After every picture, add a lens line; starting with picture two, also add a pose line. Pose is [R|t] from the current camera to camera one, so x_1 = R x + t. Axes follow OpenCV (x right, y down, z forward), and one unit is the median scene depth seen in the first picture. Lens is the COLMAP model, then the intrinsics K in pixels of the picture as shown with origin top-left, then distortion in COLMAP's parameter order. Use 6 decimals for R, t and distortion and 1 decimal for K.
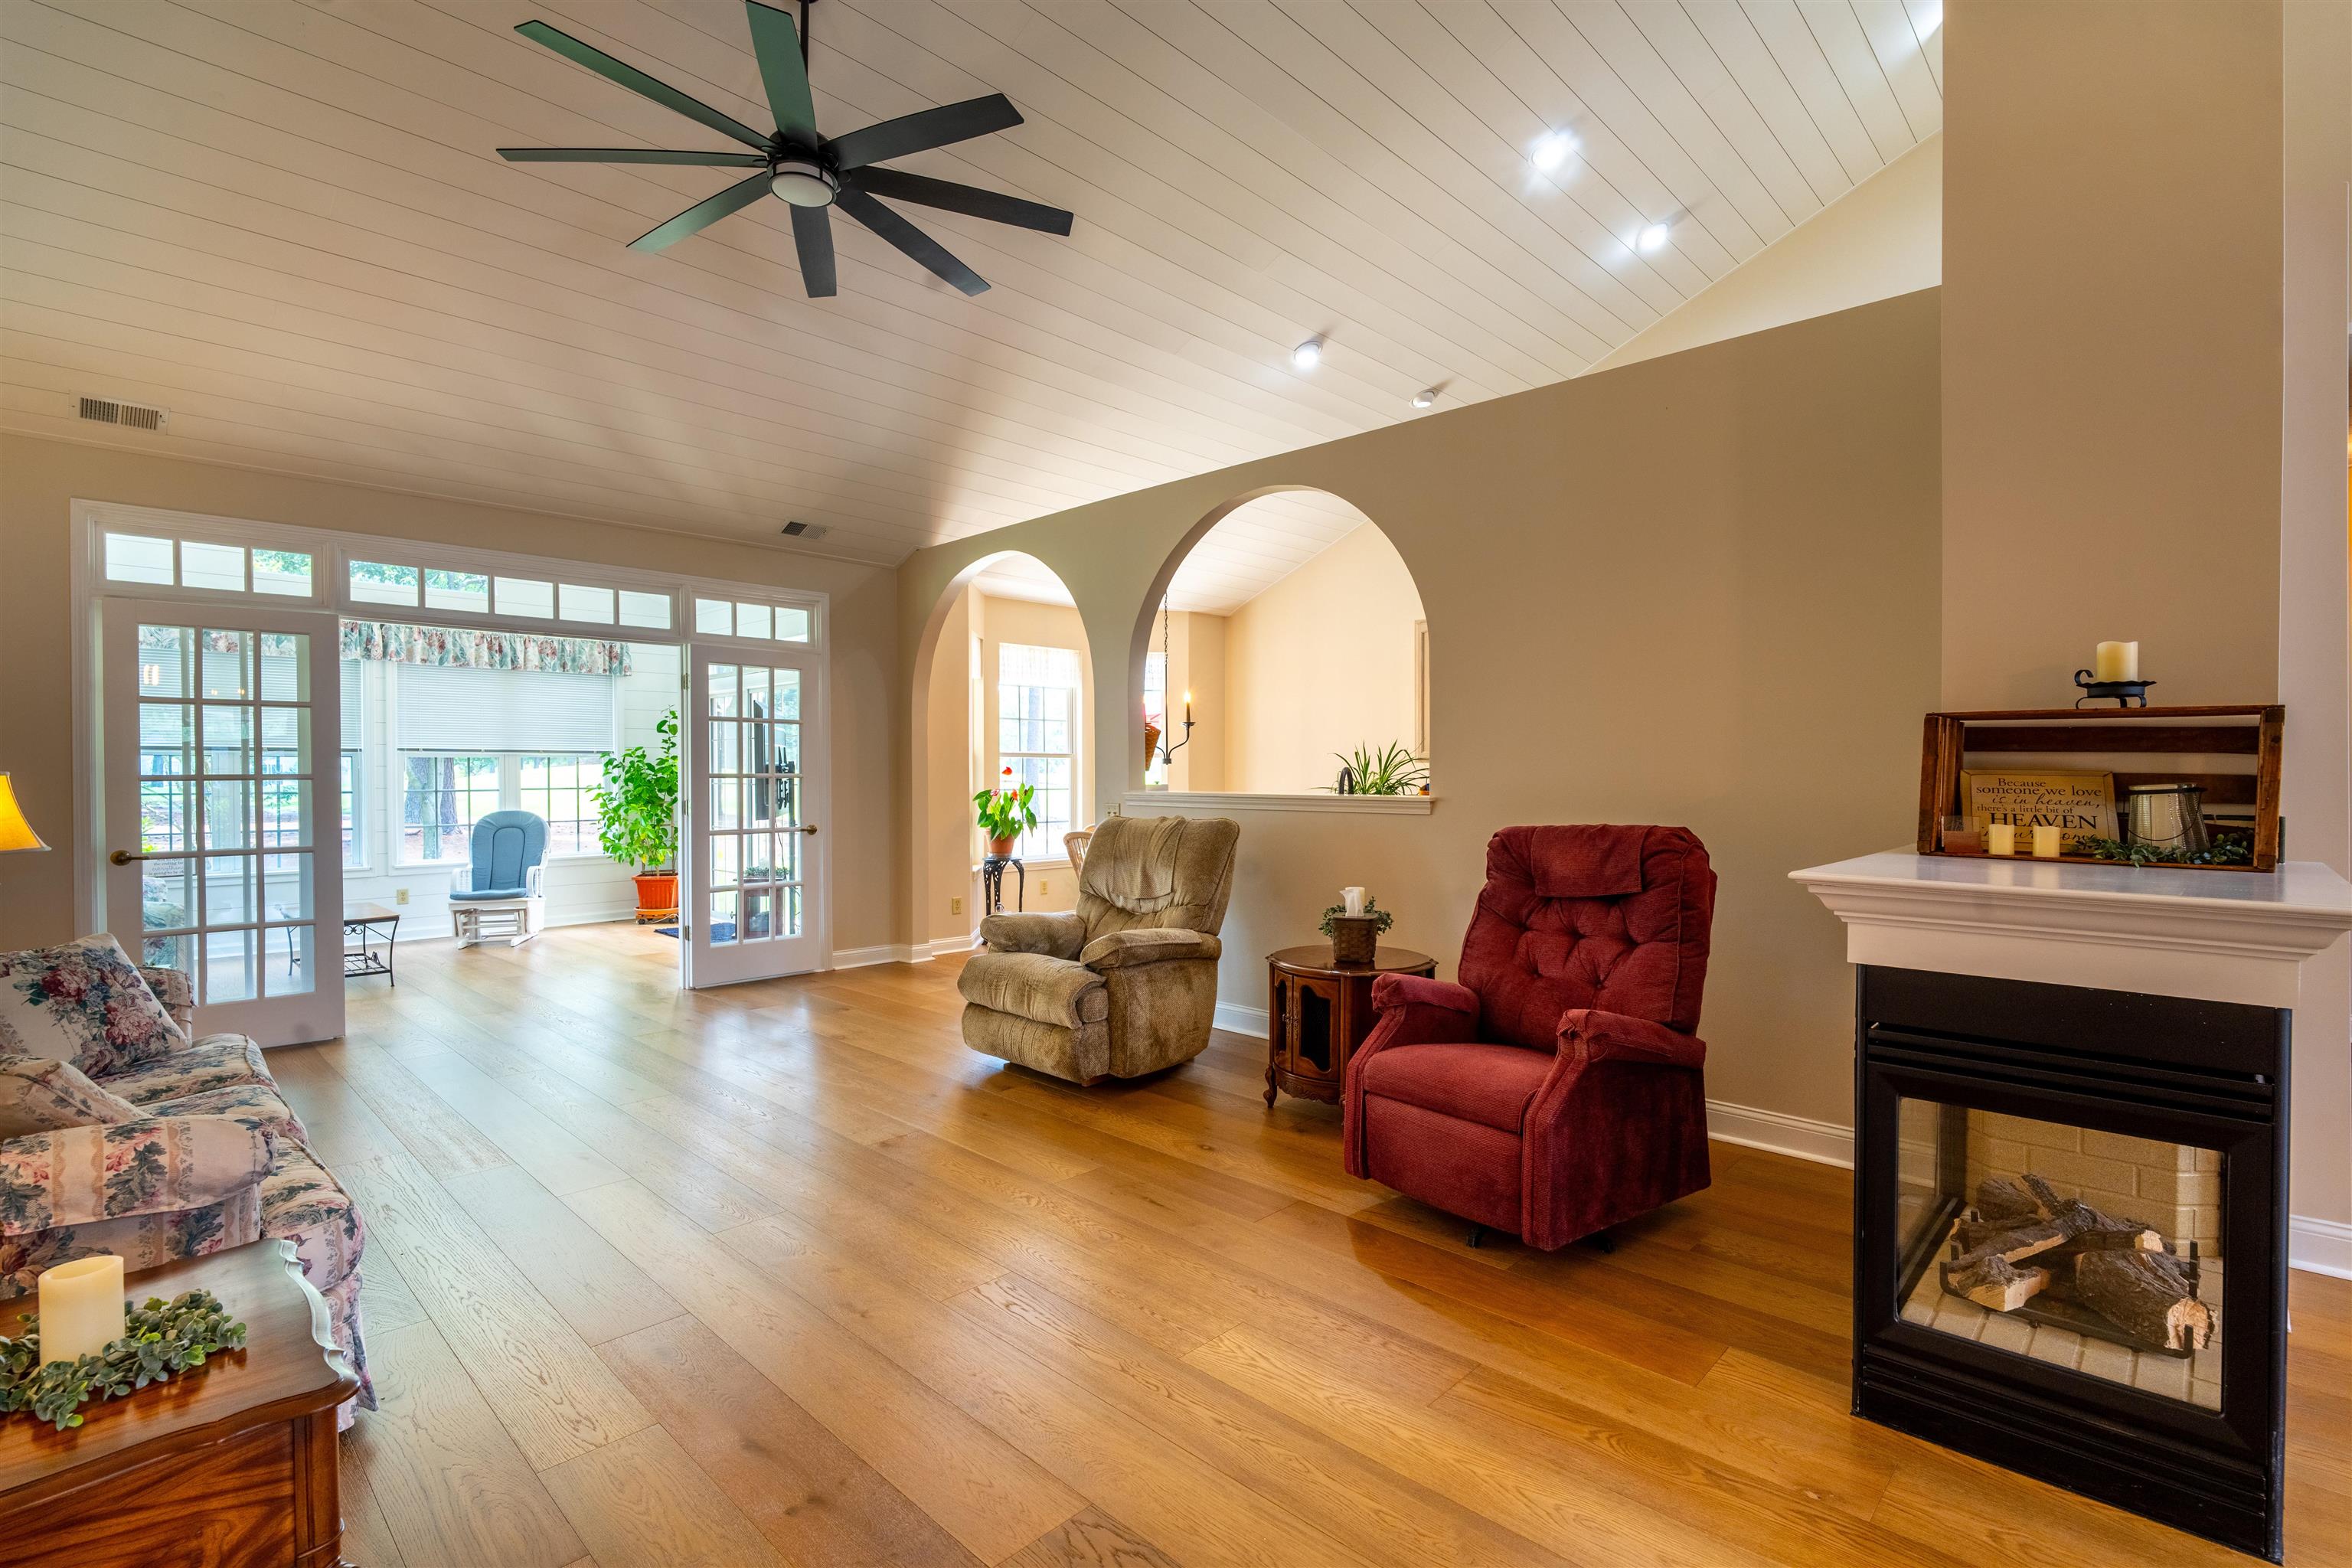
lens RADIAL K [[1087.6, 0, 1185.2], [0, 1087.6, 784.2], [0, 0, 1]] dist [-0.000167, -0.002183]
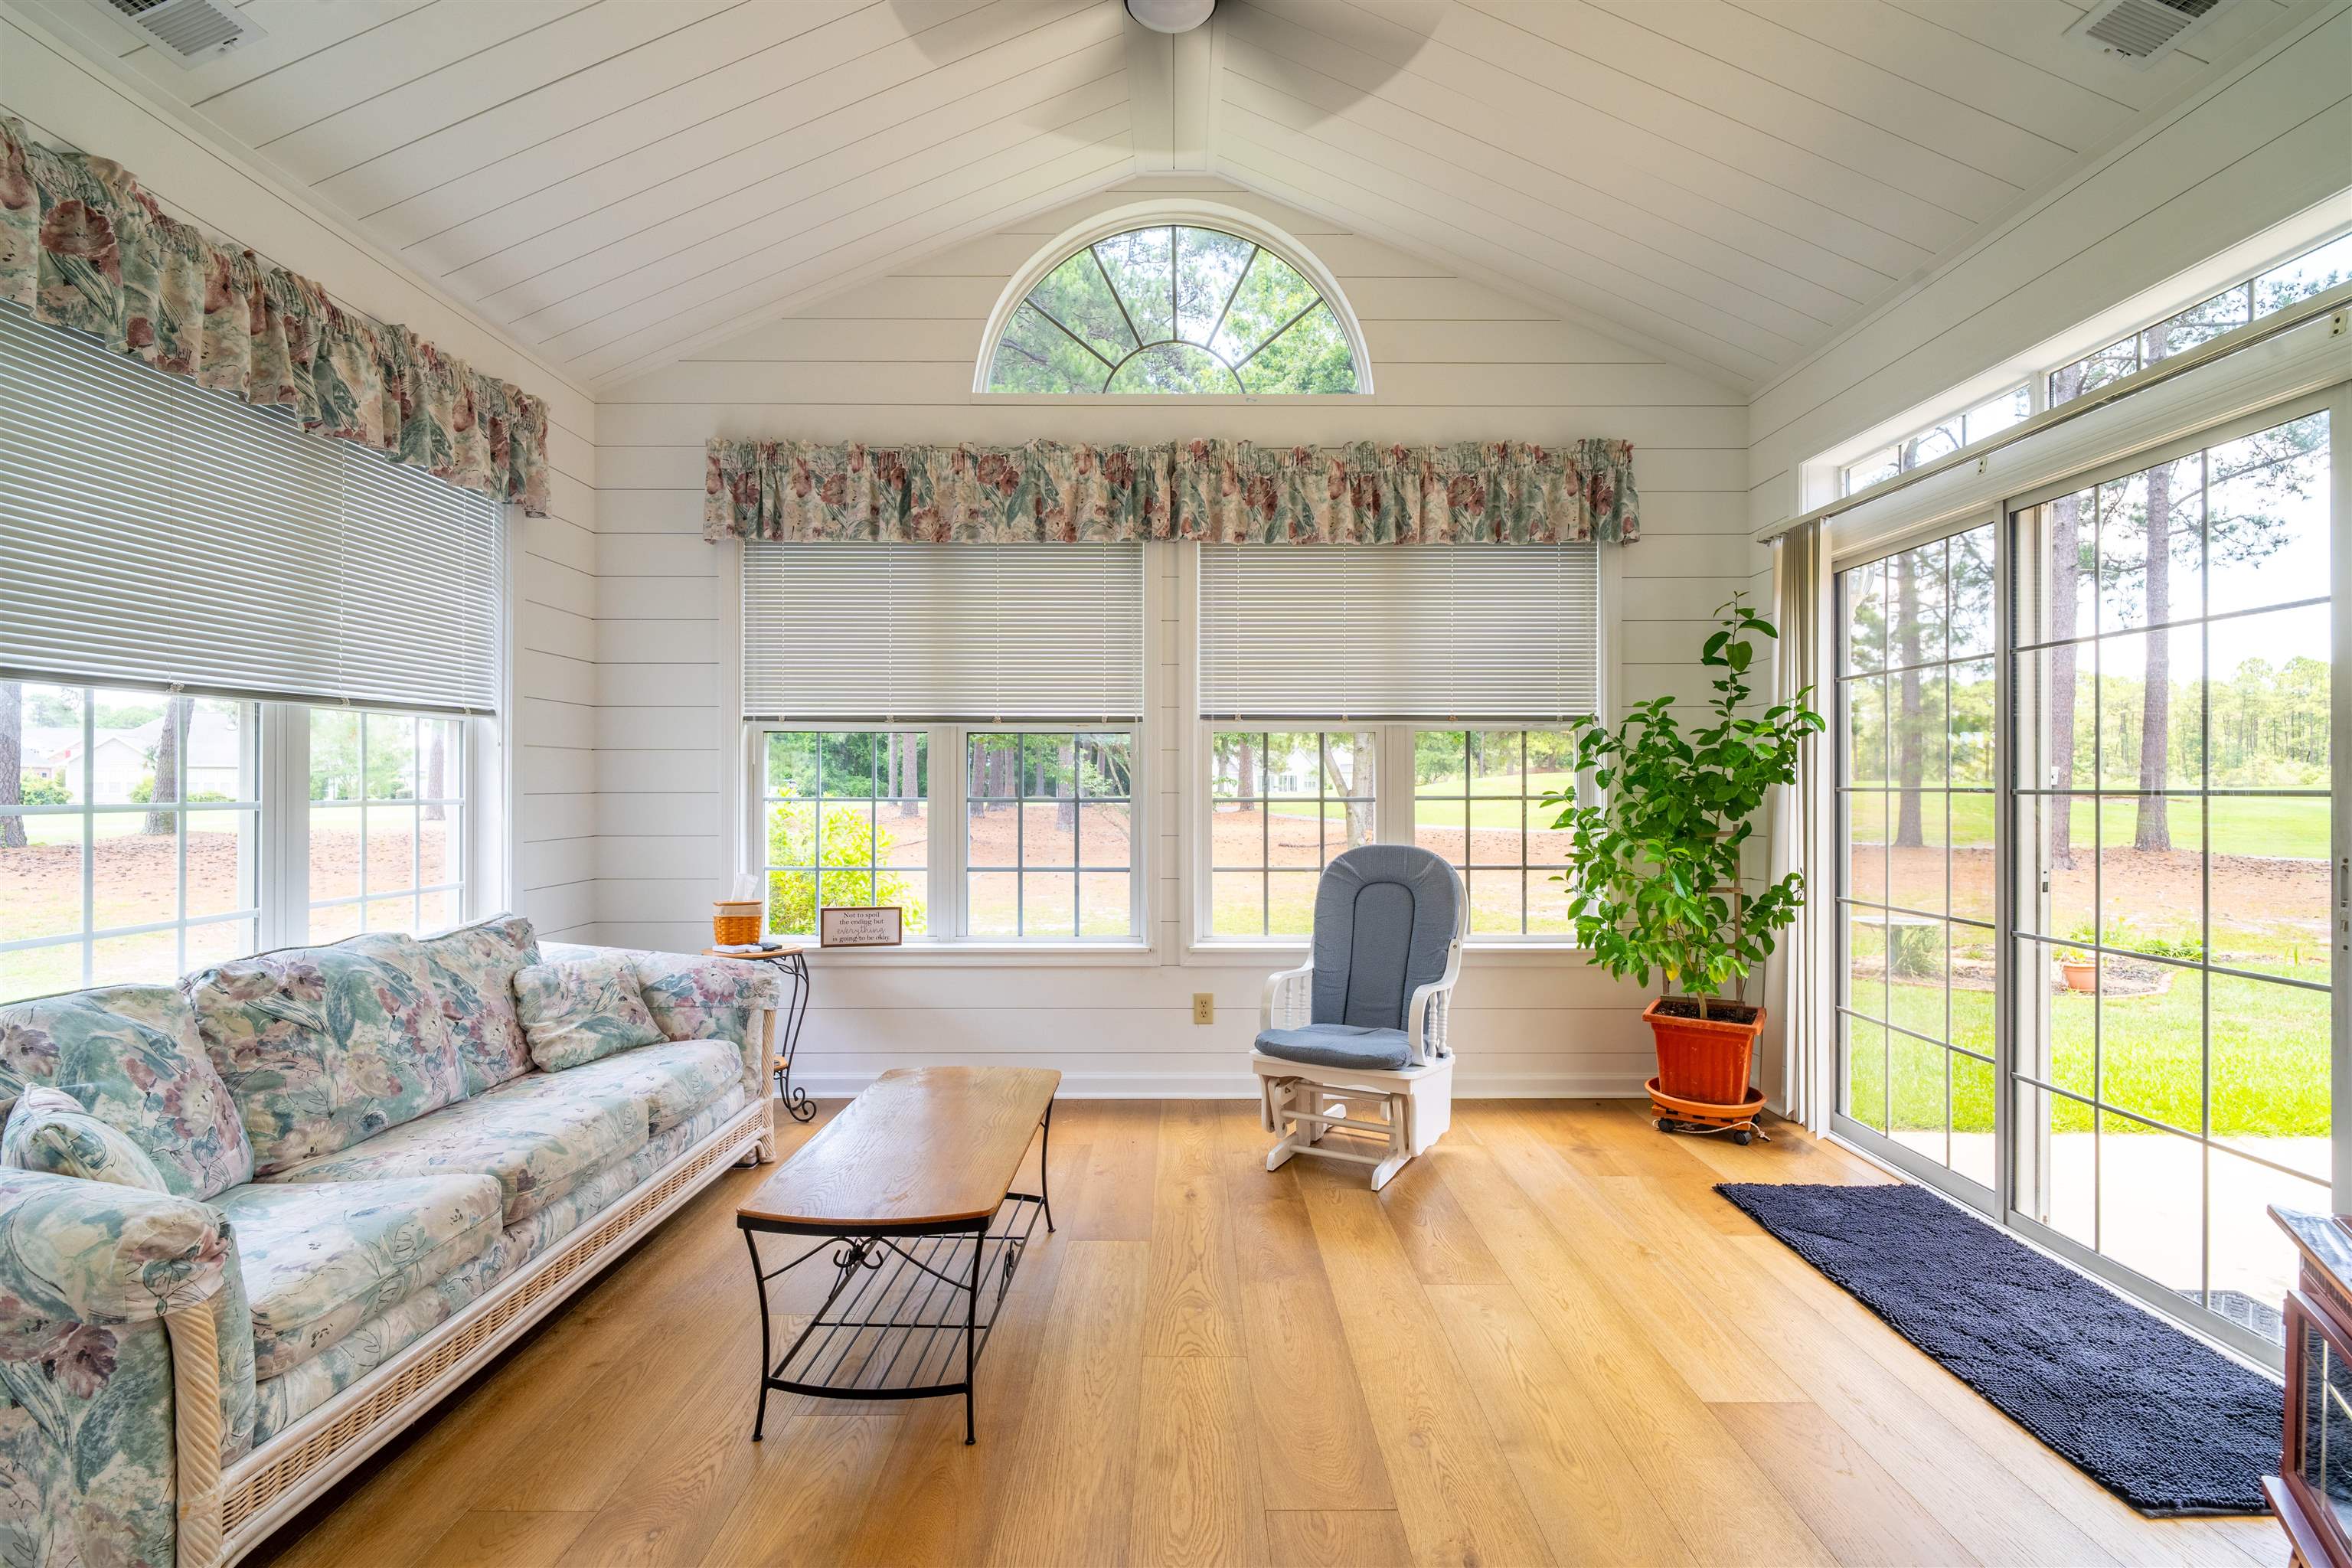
lens RADIAL K [[1087.6, 0, 1180.5], [0, 1087.6, 780.6], [0, 0, 1]] dist [-0.000167, -0.002183]
pose [[0.688676, -0.001079, -0.725068, -0.333971], [-0.008110, 0.999925, -0.009192, 0.001827], [0.725024, 0.012211, 0.688615, 0.593303]]
